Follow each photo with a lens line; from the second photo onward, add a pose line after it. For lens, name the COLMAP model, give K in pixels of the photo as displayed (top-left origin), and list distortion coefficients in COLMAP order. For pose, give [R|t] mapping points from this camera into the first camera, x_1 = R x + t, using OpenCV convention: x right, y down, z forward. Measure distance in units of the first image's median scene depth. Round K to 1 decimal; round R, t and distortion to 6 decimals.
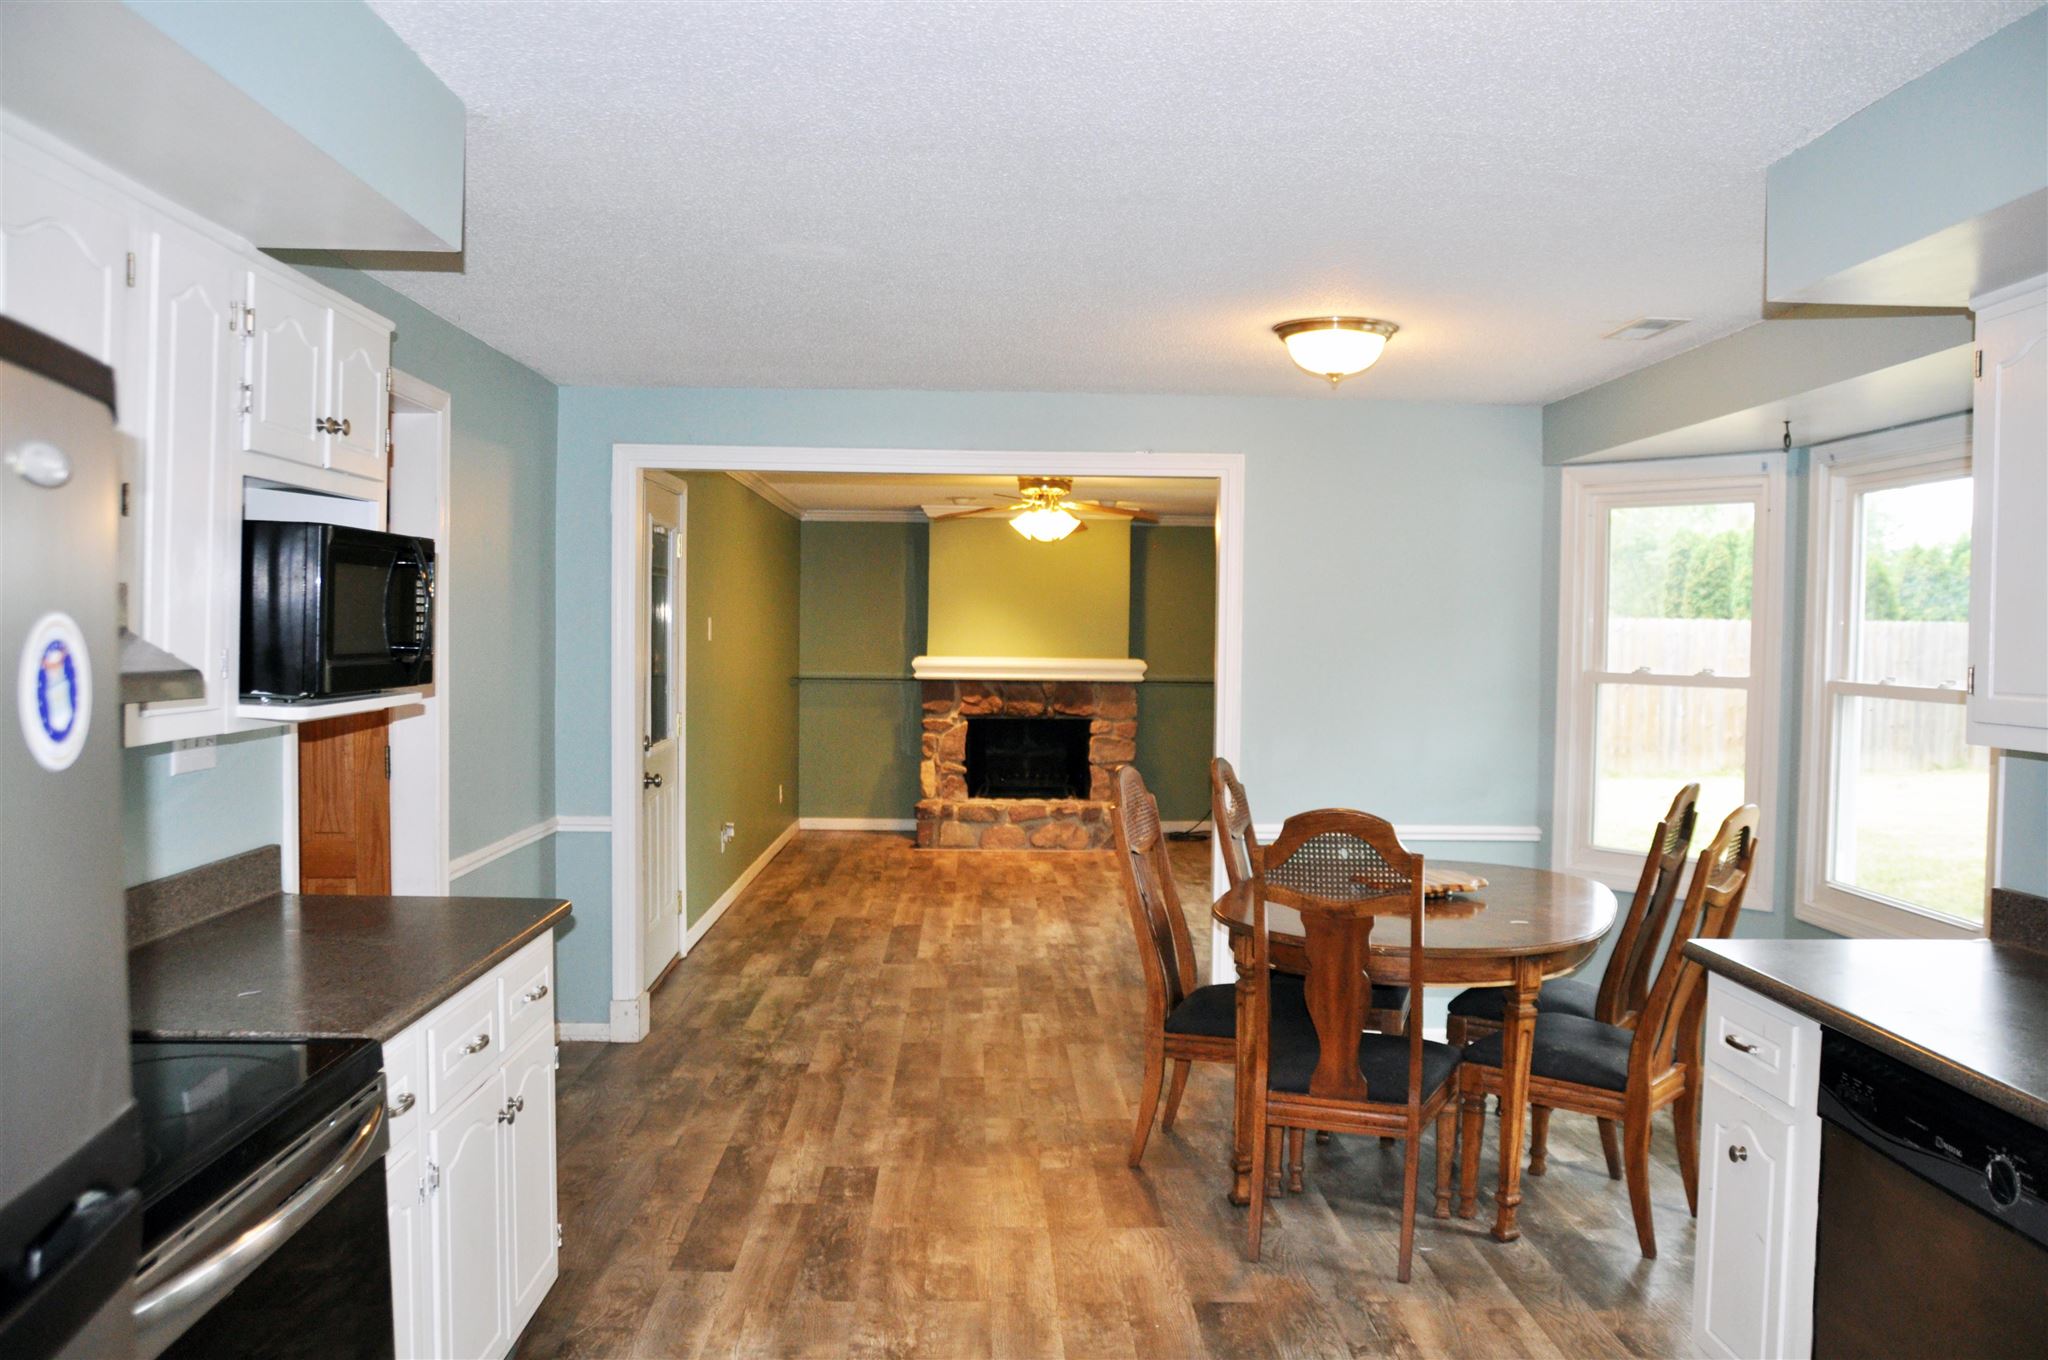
lens RADIAL K [[1623.8, 0, 1024.4], [0, 1623.8, 677.6], [0, 0, 1]] dist [-0.145210, 0.141505]
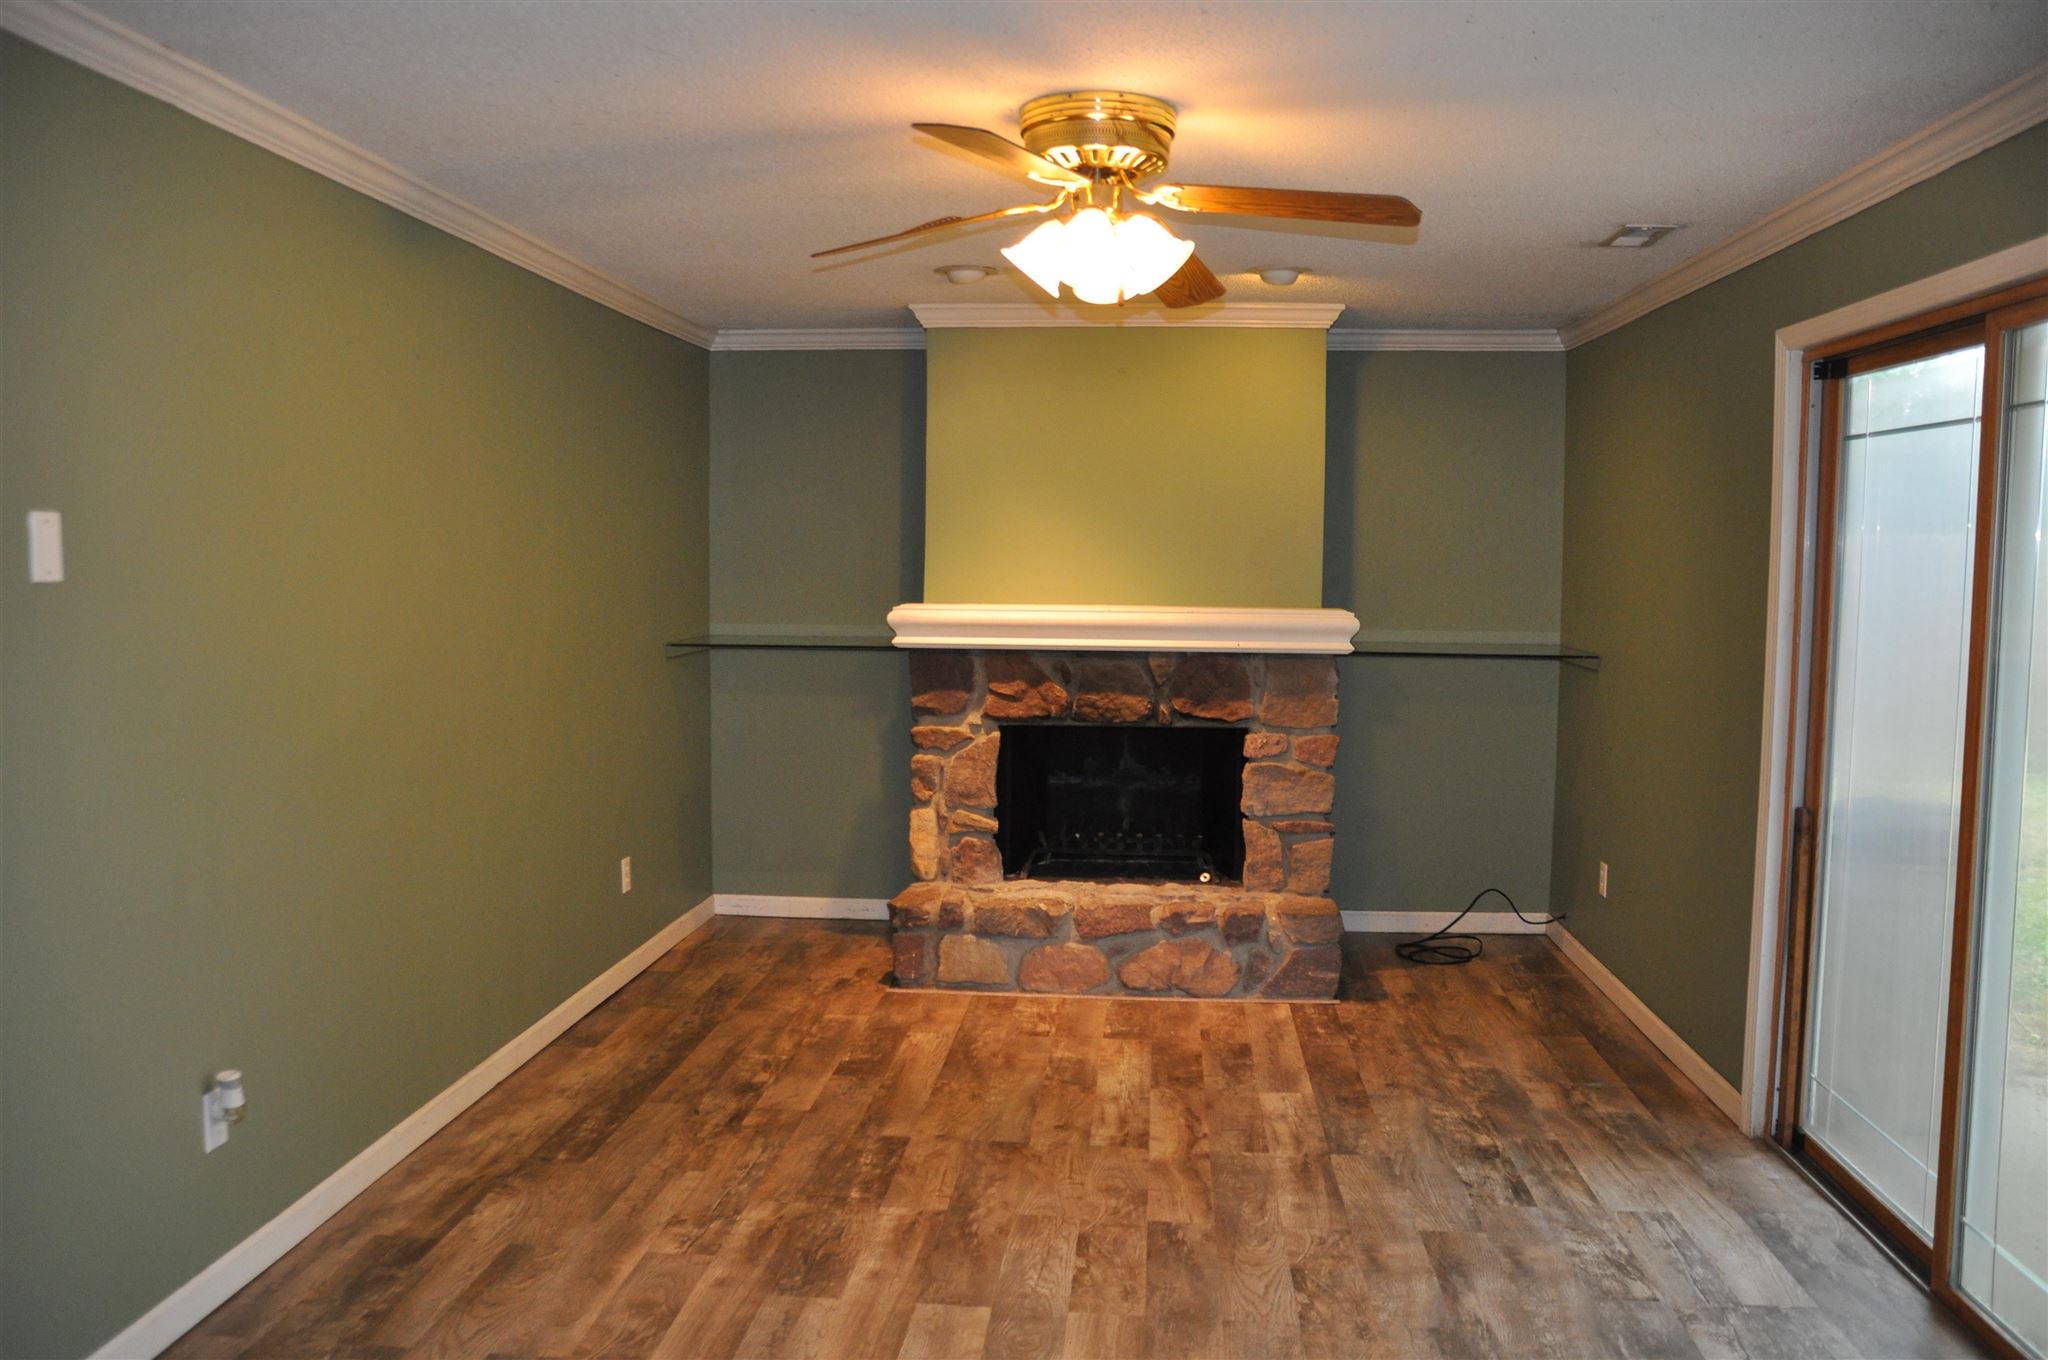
lens RADIAL K [[1623.8, 0, 1024.4], [0, 1623.8, 677.6], [0, 0, 1]] dist [-0.145210, 0.141505]
pose [[0.993737, 0.004797, -0.111638, 0.028962], [-0.000121, 0.999124, 0.041859, -0.011077], [0.111741, -0.041584, 0.992867, 0.498739]]
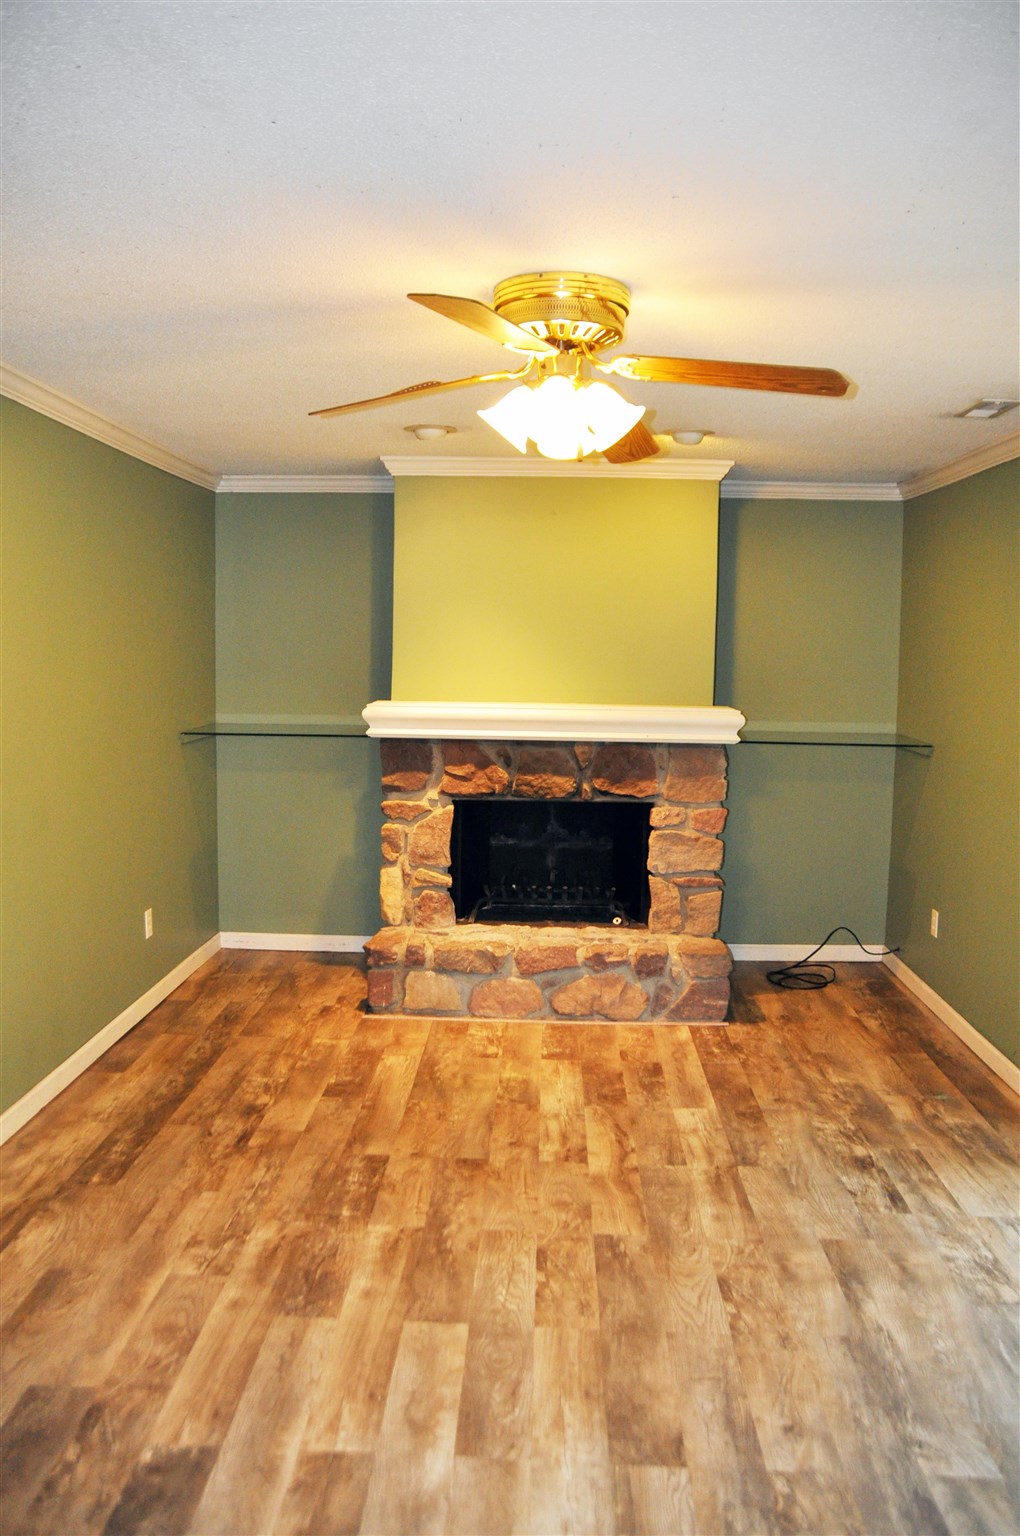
lens RADIAL K [[1217.9, 0, 510.0], [0, 1217.9, 768.0], [0, 0, 1]] dist [-0.145210, 0.141505]
pose [[0.998044, 0.008871, -0.061876, 0.015420], [-0.004741, 0.997770, 0.066578, -0.018705], [0.062328, -0.066154, 0.995861, 0.535792]]
